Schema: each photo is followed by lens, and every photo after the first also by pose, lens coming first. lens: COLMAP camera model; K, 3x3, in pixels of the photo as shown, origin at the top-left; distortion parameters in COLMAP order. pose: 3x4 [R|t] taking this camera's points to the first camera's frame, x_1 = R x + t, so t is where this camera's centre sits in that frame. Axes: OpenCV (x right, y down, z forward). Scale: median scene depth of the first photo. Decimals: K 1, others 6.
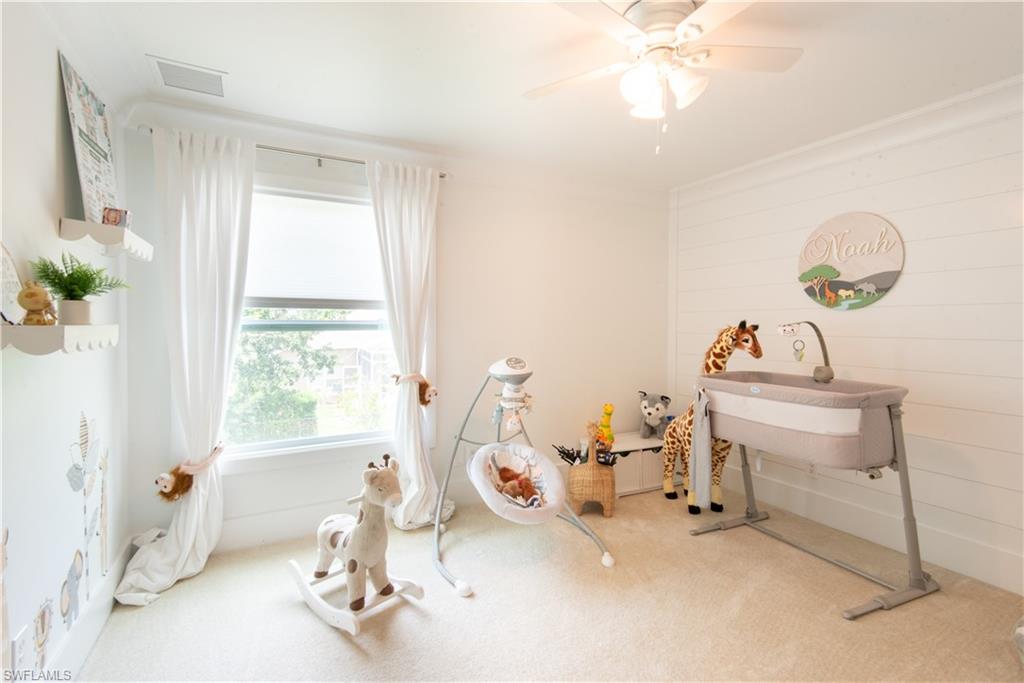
lens RADIAL K [[479.8, 0, 520.4], [0, 479.8, 336.2], [0, 0, 1]] dist [0.012528, -0.002447]
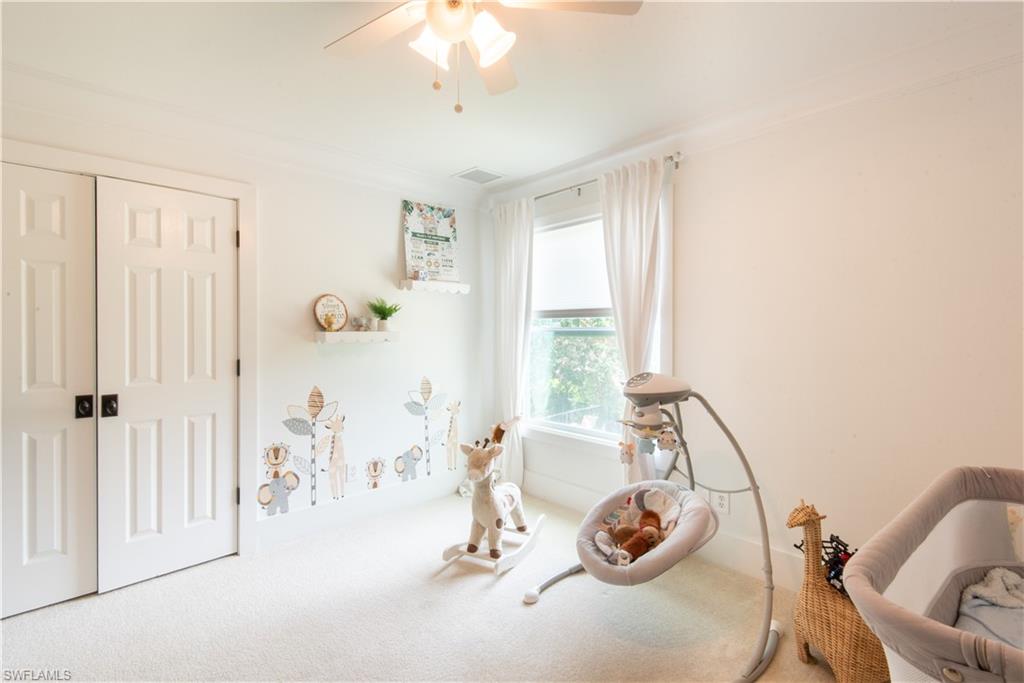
lens RADIAL K [[479.8, 0, 519.6], [0, 479.8, 338.7], [0, 0, 1]] dist [0.012528, -0.002447]
pose [[0.232869, 0.014295, -0.972403, 0.747896], [-0.023946, 0.999673, 0.008961, -0.014336], [0.972213, 0.021198, 0.233135, 0.649950]]
